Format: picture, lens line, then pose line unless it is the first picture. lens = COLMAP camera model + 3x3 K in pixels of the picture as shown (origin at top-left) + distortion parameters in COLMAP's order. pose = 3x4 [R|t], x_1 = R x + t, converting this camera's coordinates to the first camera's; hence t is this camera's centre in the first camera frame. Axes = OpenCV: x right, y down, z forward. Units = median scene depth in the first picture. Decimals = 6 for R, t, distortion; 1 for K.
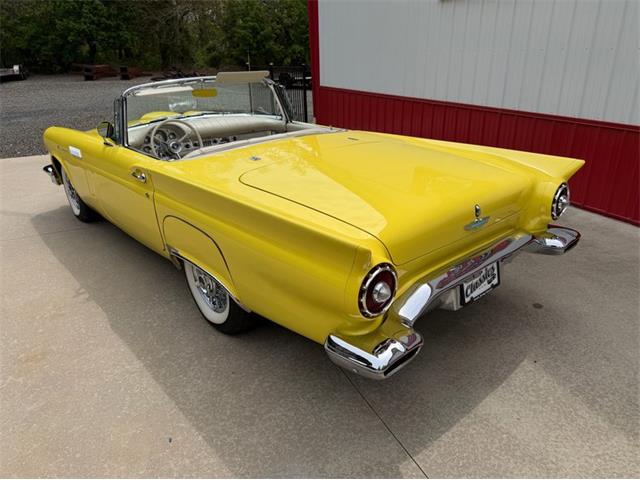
lens RADIAL K [[453.0, 0, 326.5], [0, 453.0, 240.8], [0, 0, 1]] dist [-0.000088, -0.006585]
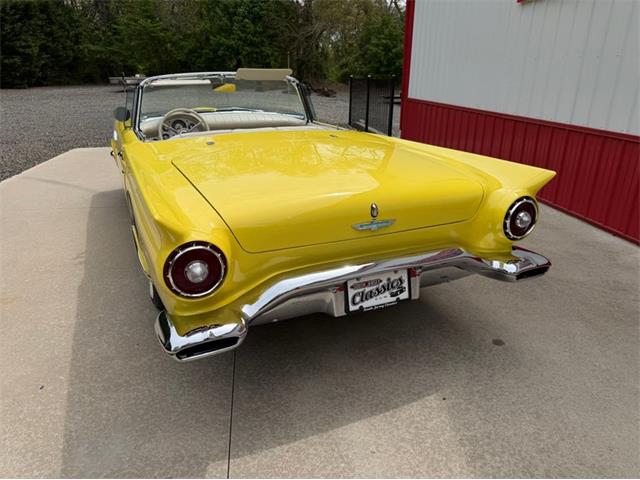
lens RADIAL K [[455.9, 0, 318.3], [0, 455.9, 243.9], [0, 0, 1]] dist [0.004231, -0.008442]
pose [[0.952856, 0.128882, -0.274691, 0.330738], [-0.138038, 0.990325, -0.014180, 0.019183], [0.270206, 0.051429, 0.961428, 0.078473]]
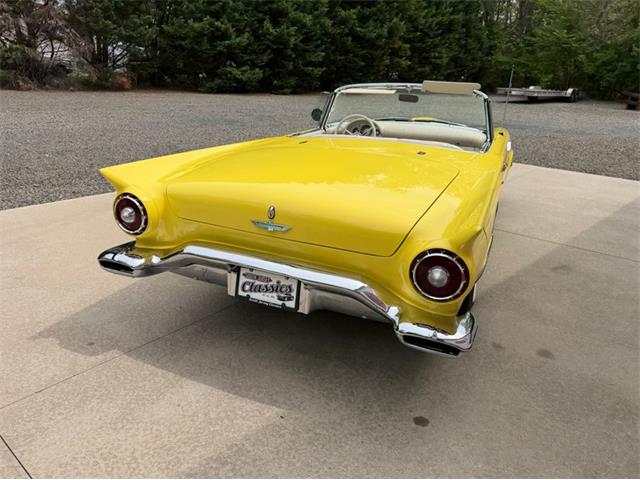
lens RADIAL K [[457.1, 0, 314.8], [0, 457.1, 243.7], [0, 0, 1]] dist [0.005471, -0.008088]
pose [[0.417160, 0.353197, -0.837394, 0.819327], [-0.396501, 0.899812, 0.182001, -0.148320], [0.817780, 0.256104, 0.515409, 0.408576]]
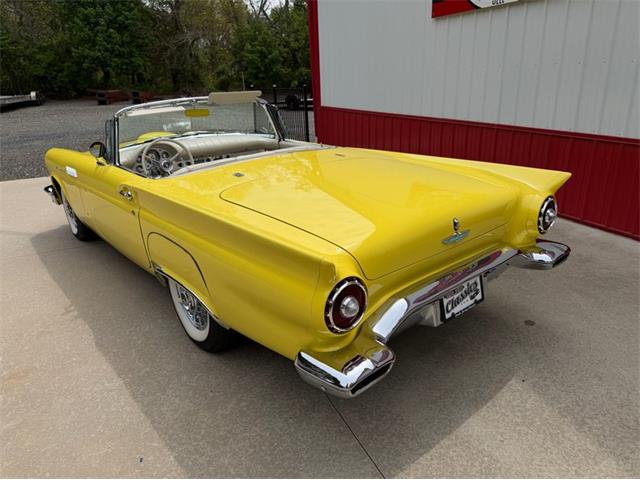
lens RADIAL K [[453.5, 0, 320.7], [0, 453.5, 238.2], [0, 0, 1]] dist [-0.001039, -0.005107]
pose [[0.999411, -0.007027, -0.033590, 0.049787], [0.005419, 0.998845, -0.047736, 0.006050], [0.033886, 0.047526, 0.998295, 0.007284]]
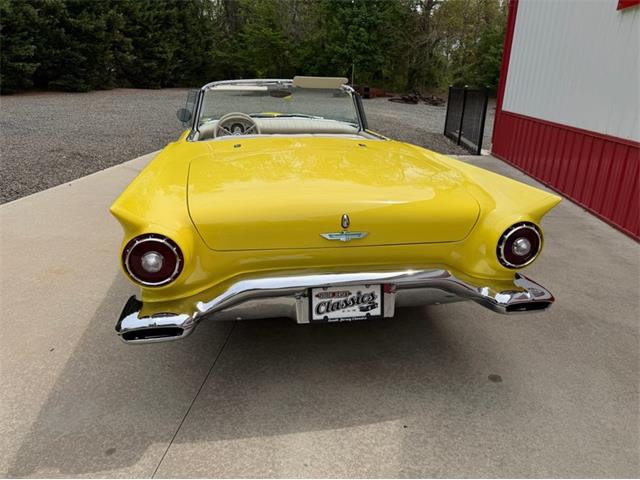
lens RADIAL K [[457.5, 0, 317.2], [0, 457.5, 236.1], [0, 0, 1]] dist [0.007817, -0.013750]
pose [[0.851722, 0.210267, -0.479955, 0.492075], [-0.240966, 0.970530, -0.002429, -0.014835], [0.465300, 0.117722, 0.877290, 0.136736]]
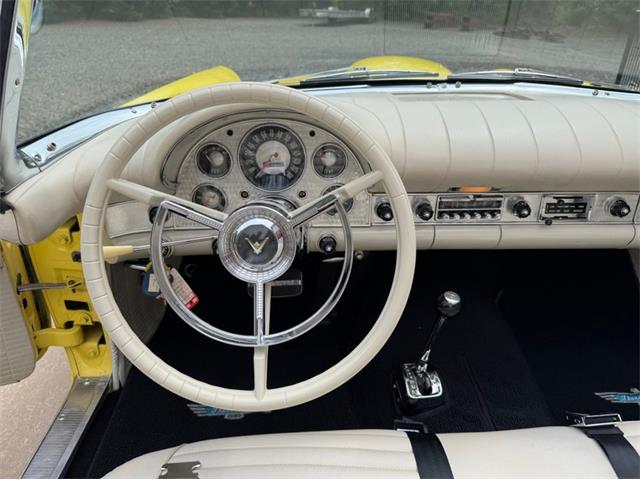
lens RADIAL K [[457.5, 0, 317.2], [0, 457.5, 236.1], [0, 0, 1]] dist [0.007817, -0.013750]
pose [[0.762658, 0.325649, -0.558843, -0.247686], [-0.288449, 0.944574, 0.156772, -0.276136], [0.578921, 0.041635, 0.814320, 0.983849]]
